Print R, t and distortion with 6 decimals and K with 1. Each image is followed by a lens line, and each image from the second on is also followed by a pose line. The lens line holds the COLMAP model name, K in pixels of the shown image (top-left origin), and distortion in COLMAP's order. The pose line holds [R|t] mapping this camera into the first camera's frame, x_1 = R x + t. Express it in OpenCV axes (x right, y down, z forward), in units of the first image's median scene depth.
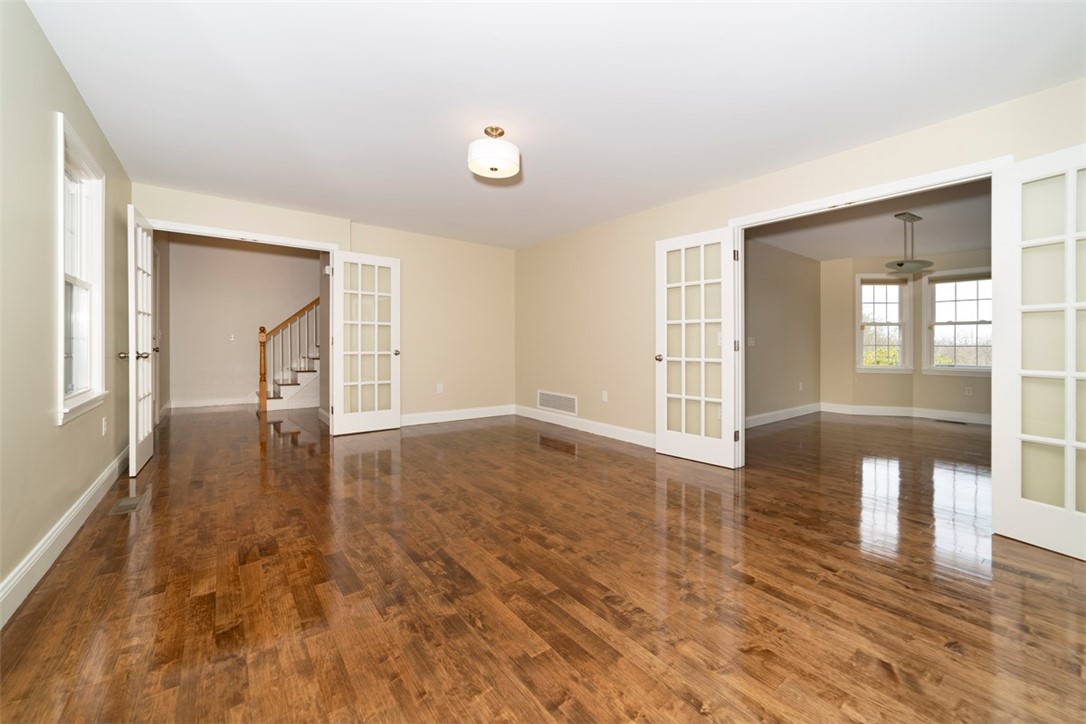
lens RADIAL K [[411.7, 0, 541.9], [0, 411.7, 346.1], [0, 0, 1]] dist [0.001413, 0.000652]
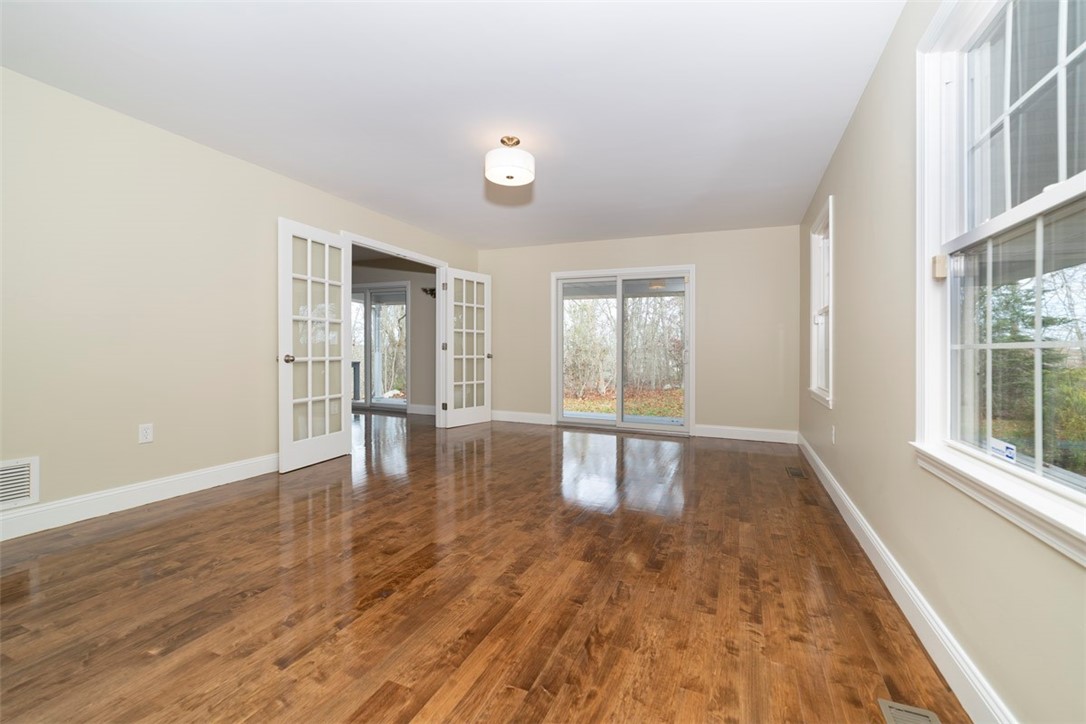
lens RADIAL K [[444.3, 0, 543.8], [0, 444.3, 351.3], [0, 0, 1]] dist [-0.001130, -0.000059]
pose [[-0.472543, -0.016667, 0.881150, -1.184162], [-0.016865, 0.999809, 0.009868, -0.006590], [-0.881146, -0.010197, -0.472734, 1.519105]]
